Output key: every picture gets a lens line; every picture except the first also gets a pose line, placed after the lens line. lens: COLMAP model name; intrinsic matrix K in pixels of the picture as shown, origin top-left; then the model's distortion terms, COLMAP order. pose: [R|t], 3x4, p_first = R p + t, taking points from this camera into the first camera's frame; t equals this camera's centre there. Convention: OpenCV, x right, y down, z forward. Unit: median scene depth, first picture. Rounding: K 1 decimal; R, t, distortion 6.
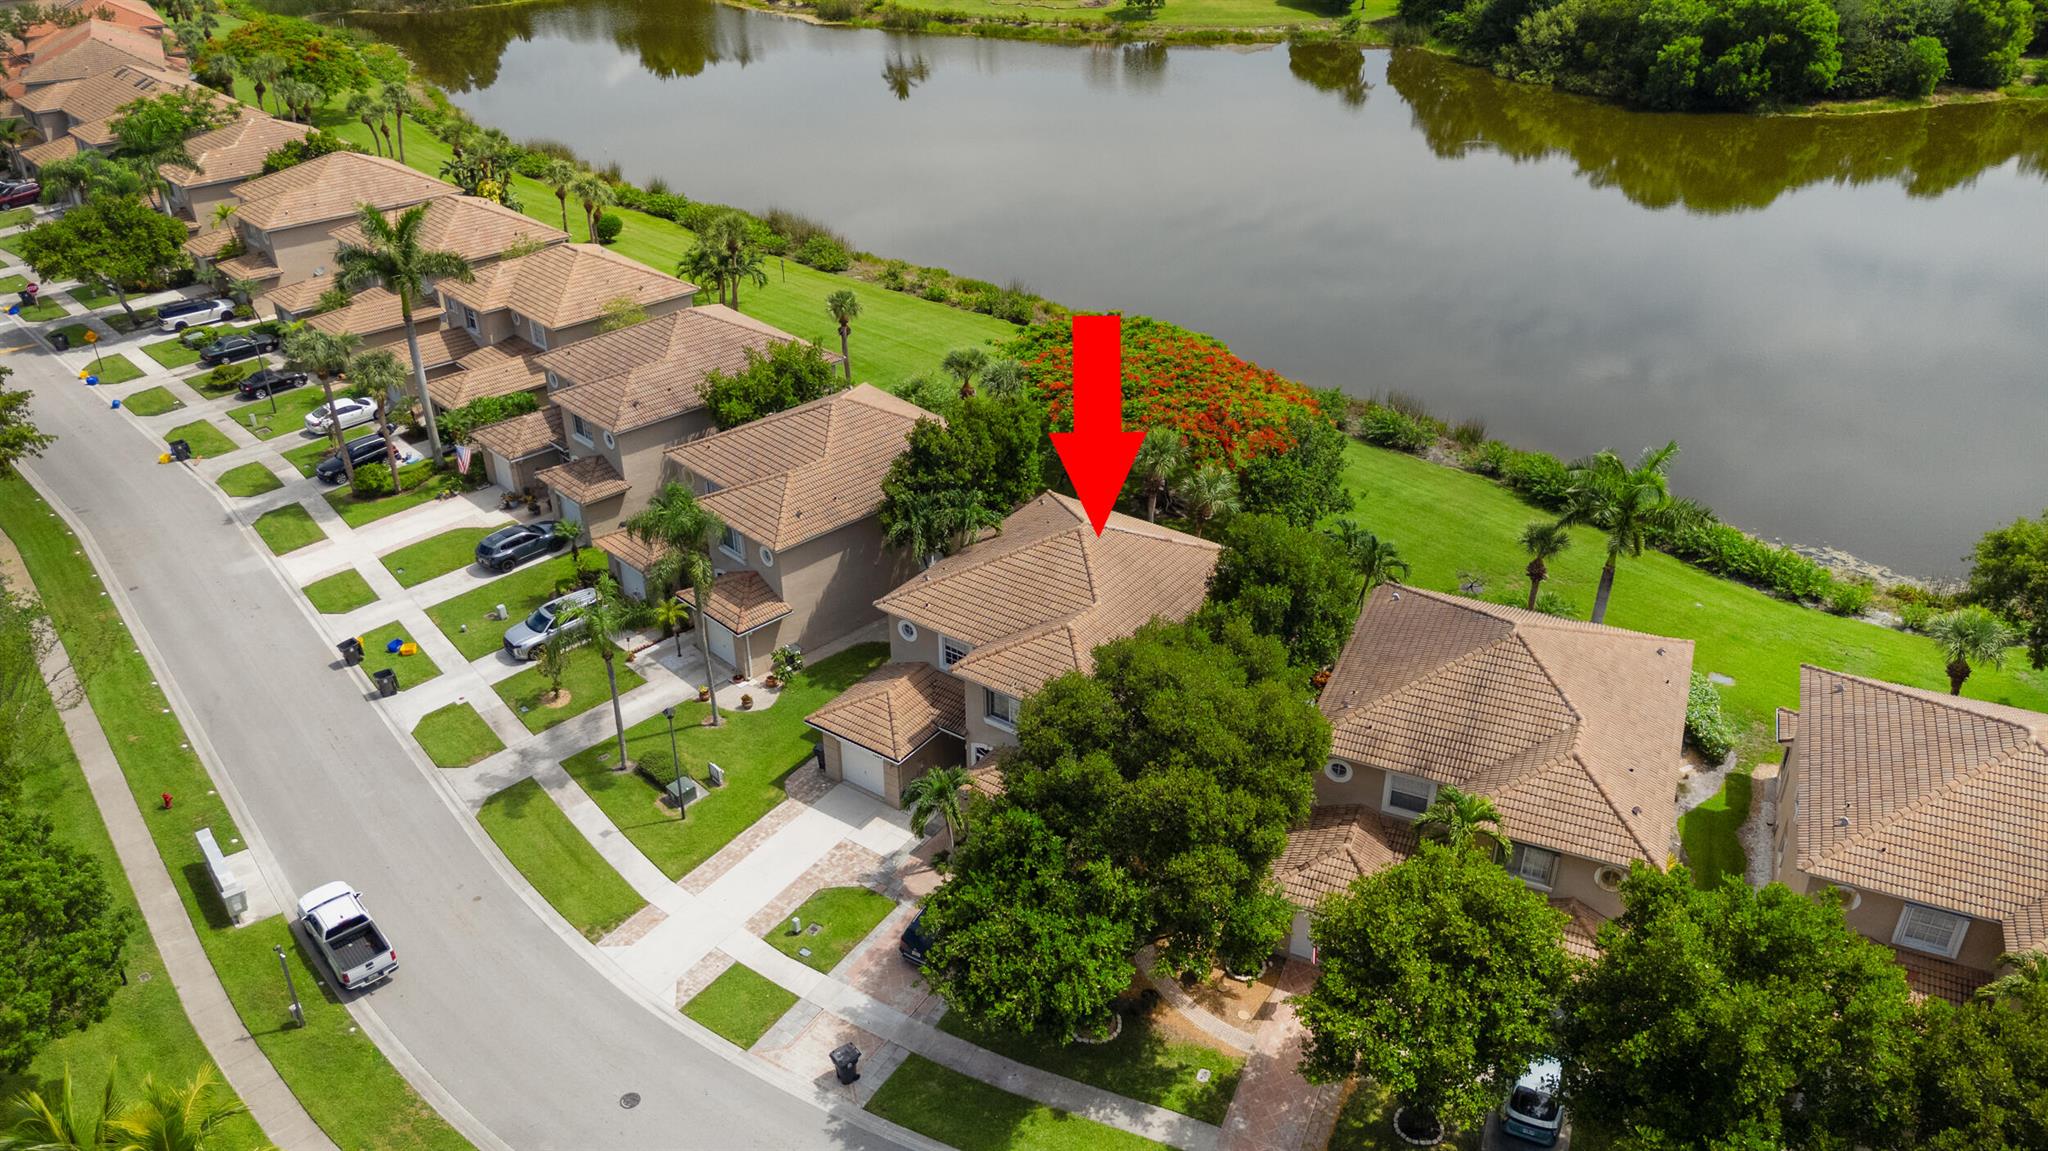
lens RADIAL K [[1509.8, 0, 1024.0], [0, 1509.8, 575.5], [0, 0, 1]] dist [0.047152, -0.044581]
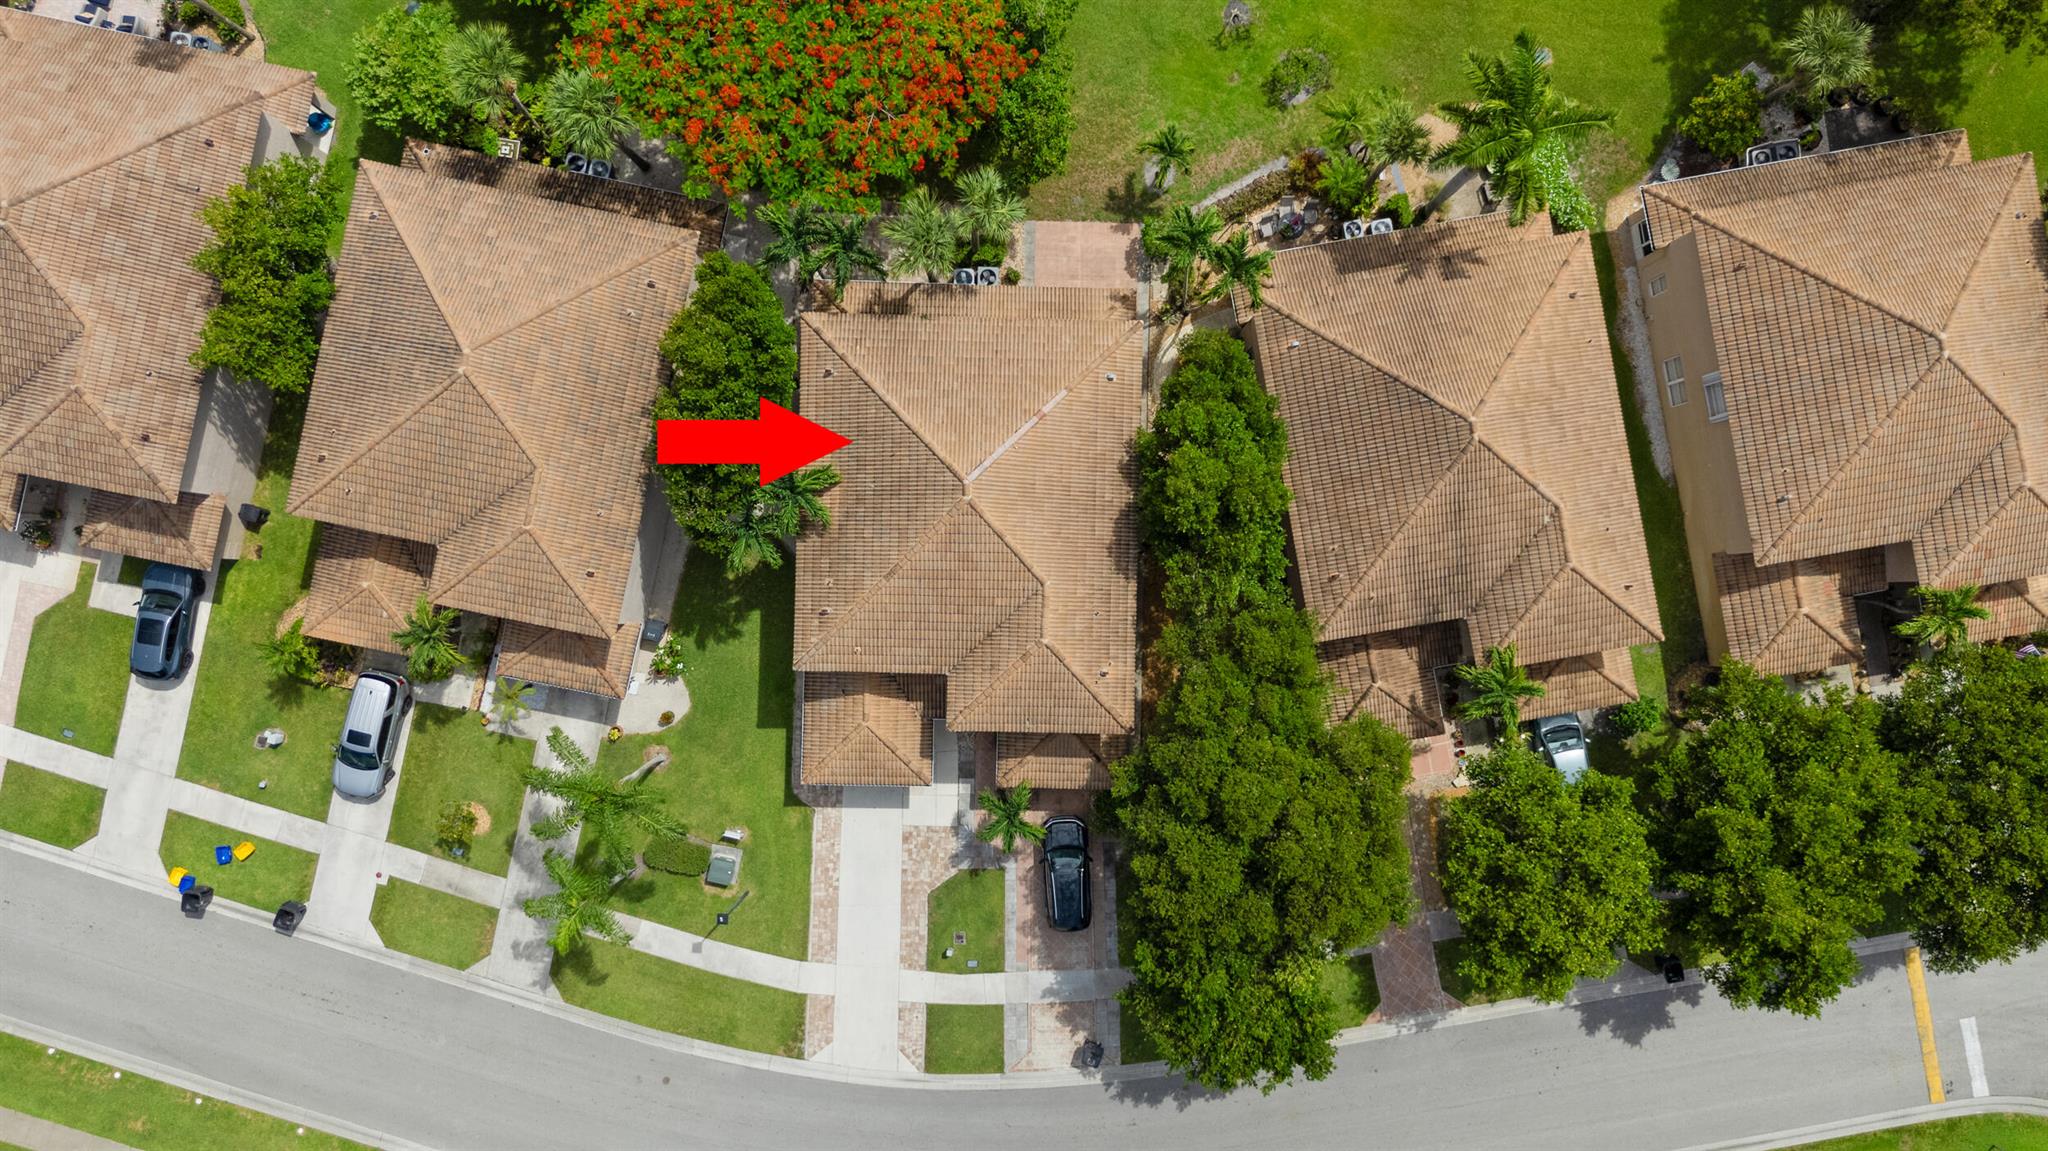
lens RADIAL K [[1509.8, 0, 1024.0], [0, 1509.8, 575.5], [0, 0, 1]] dist [0.047152, -0.044581]
pose [[0.826776, -0.561881, 0.027044, 0.014150], [0.266923, 0.434173, 0.860376, -0.642570], [-0.495170, -0.704119, 0.508943, 0.476190]]
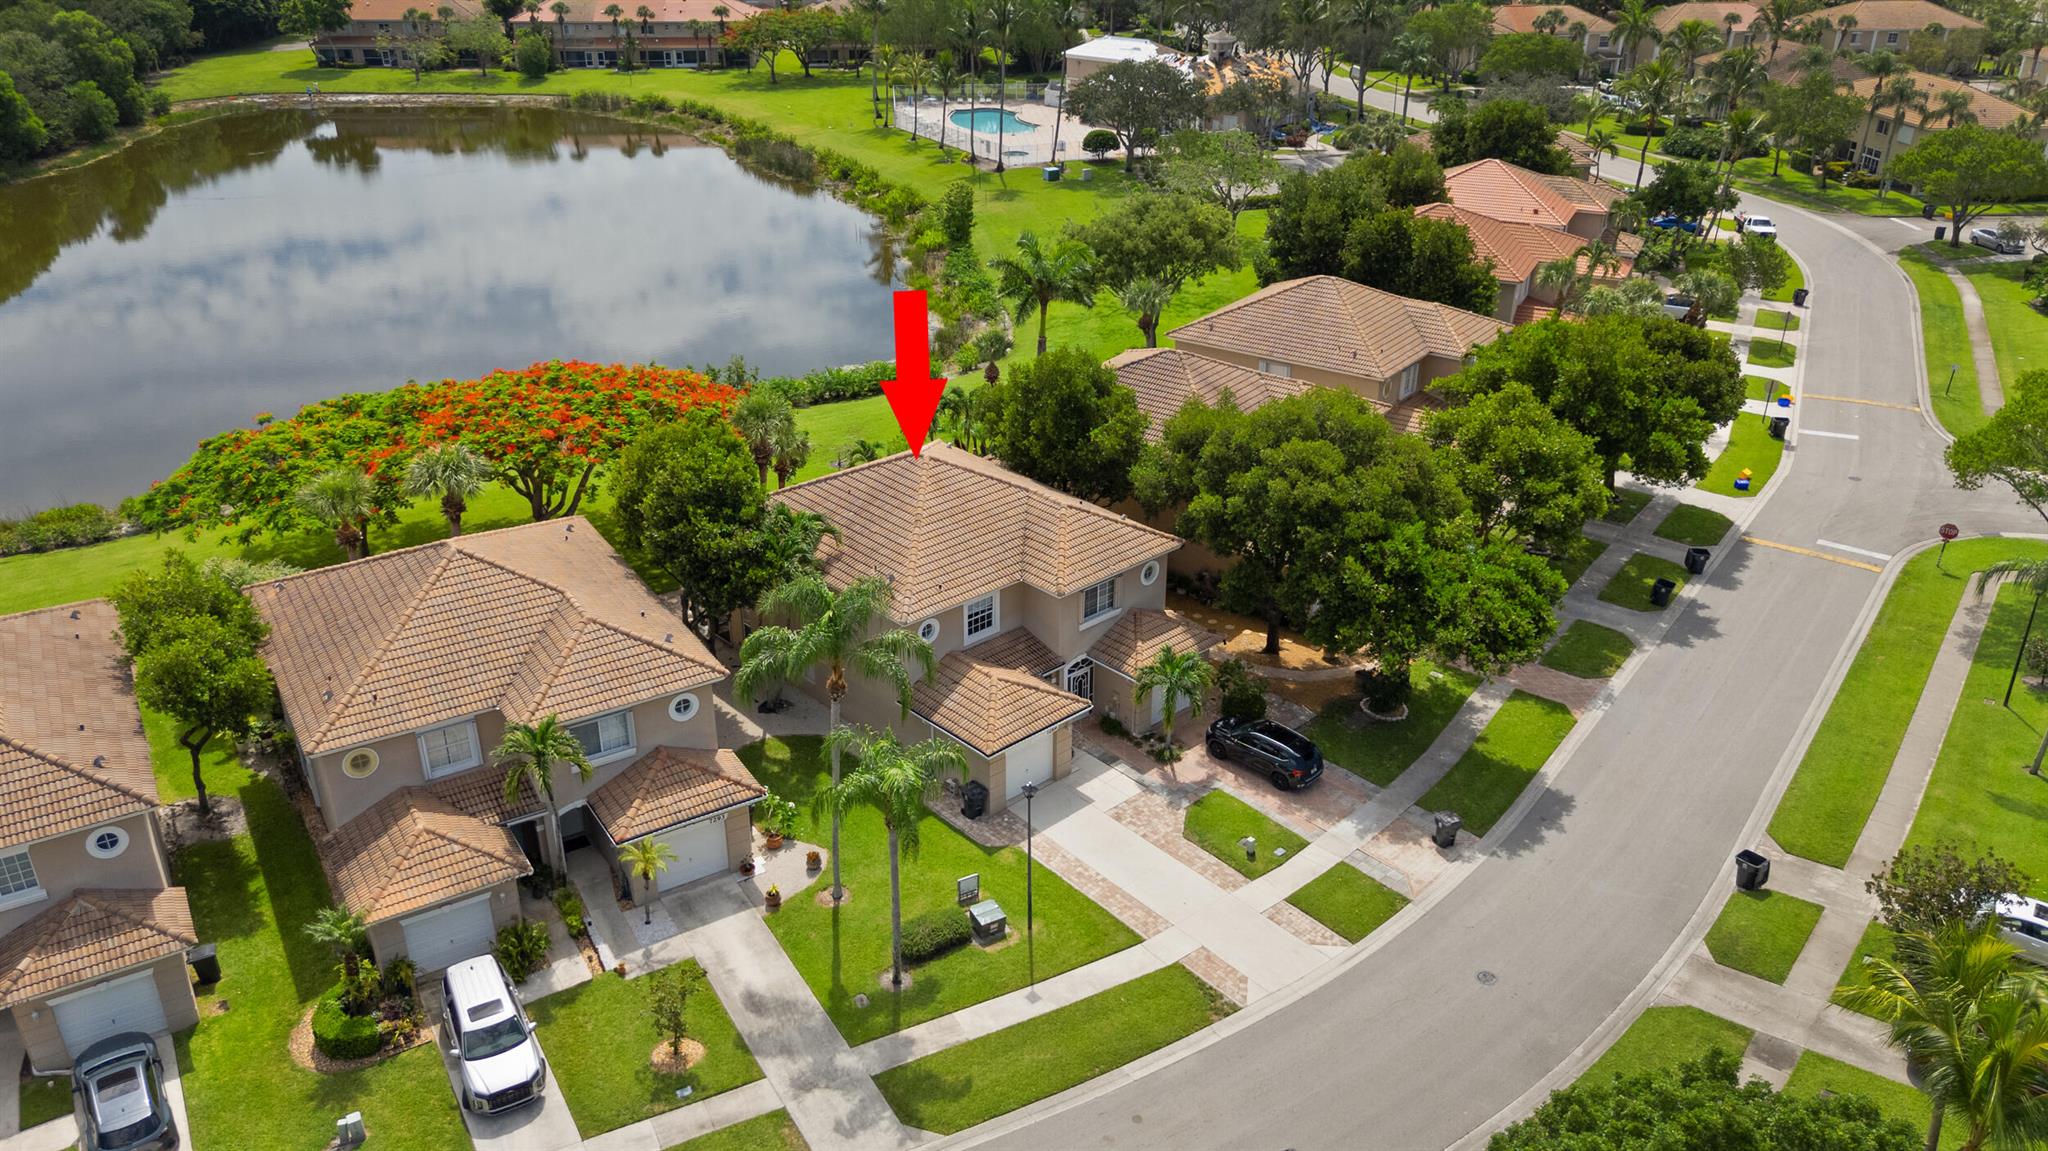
lens RADIAL K [[1509.8, 0, 1024.0], [0, 1509.8, 575.5], [0, 0, 1]] dist [0.047152, -0.044581]
pose [[0.207000, -0.425580, 0.880927, -0.727417], [0.483735, 0.827184, 0.285949, -0.187636], [-0.850383, 0.366944, 0.377095, 0.555301]]
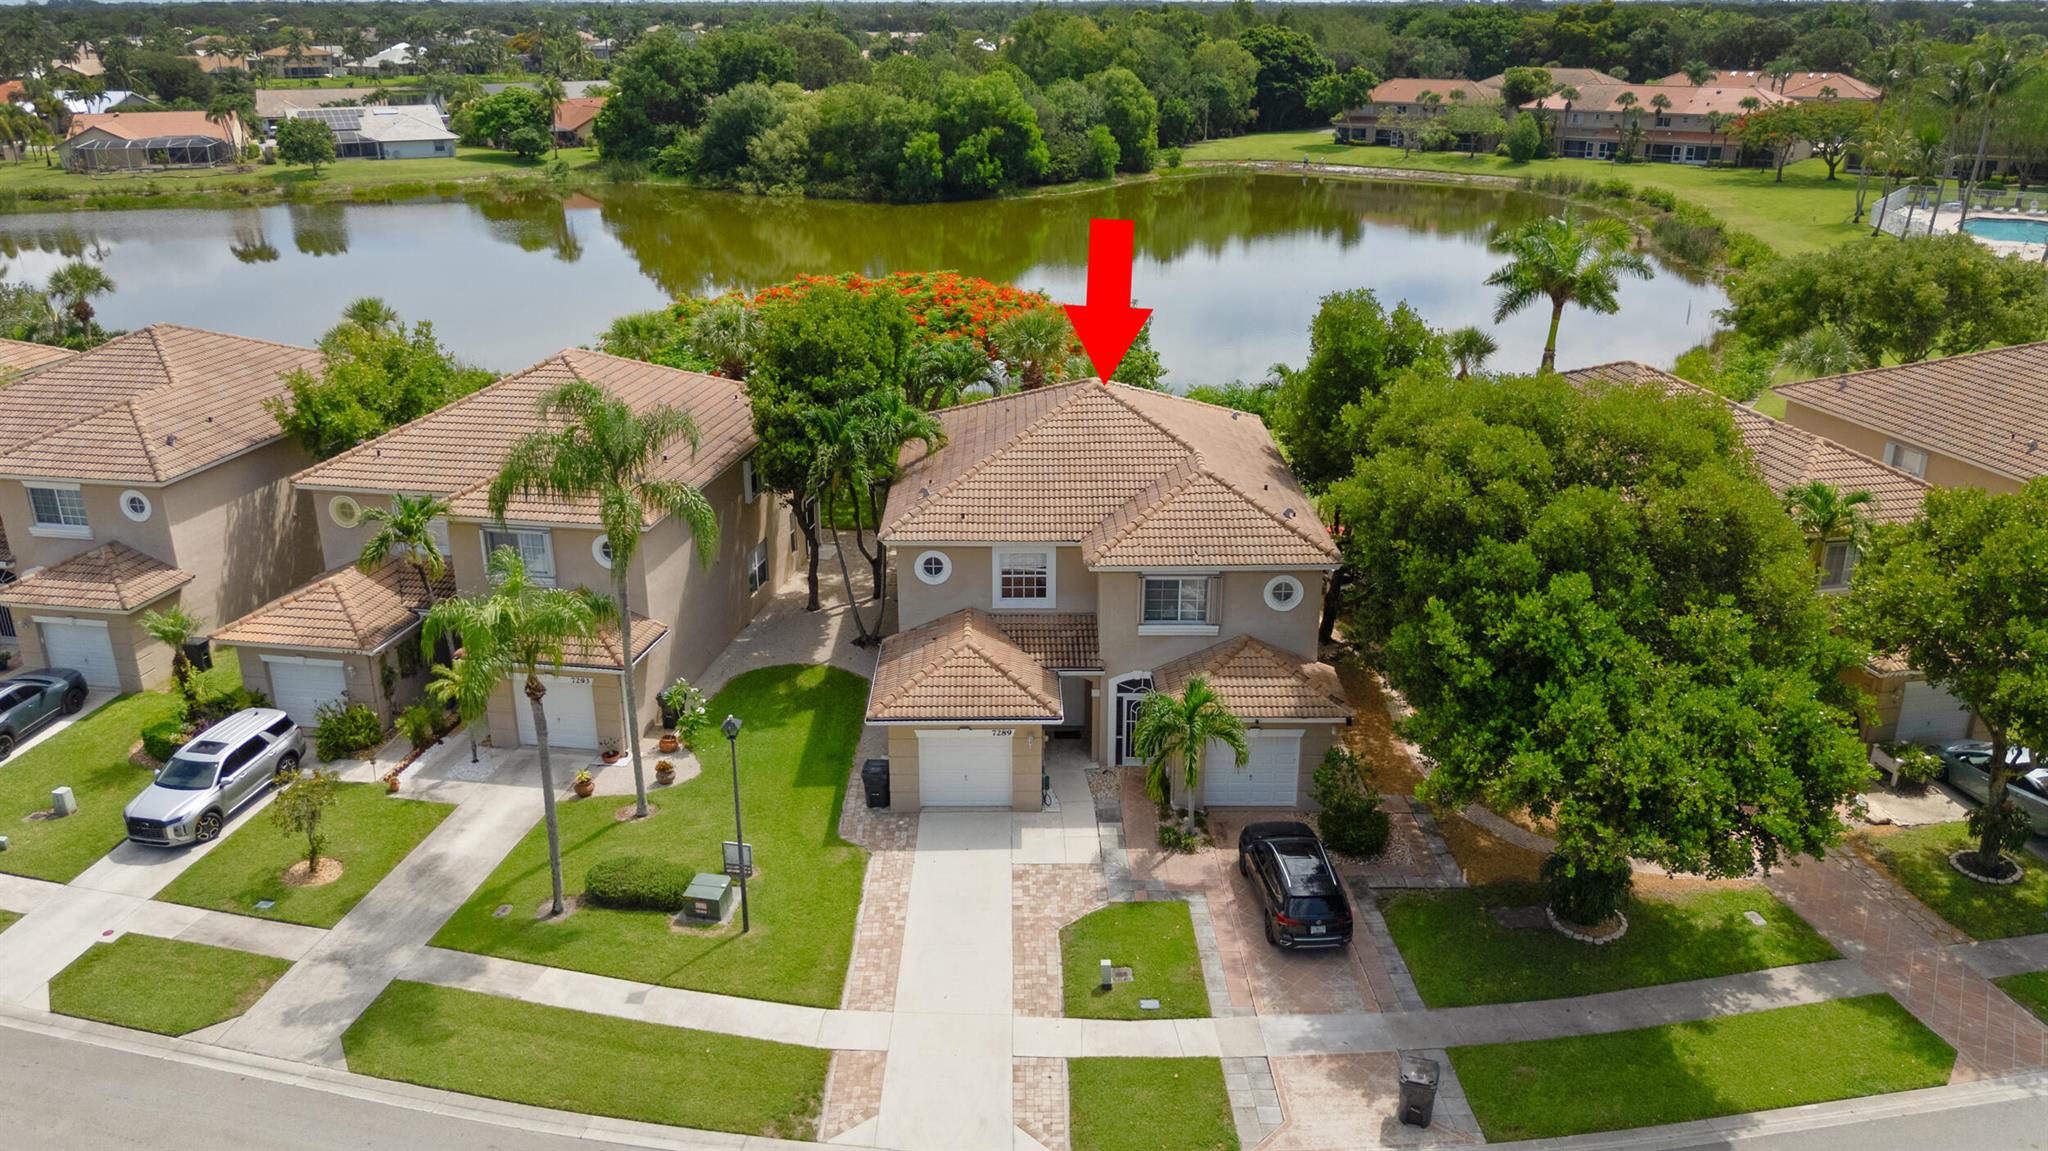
lens RADIAL K [[1529.2, 0, 1024.0], [0, 1529.2, 575.5], [0, 0, 1]] dist [0.044726, -0.050190]
pose [[0.810131, -0.201680, 0.550466, -0.374268], [0.289452, 0.954138, -0.076414, 0.092979], [-0.509810, 0.221239, 0.831353, 0.377296]]
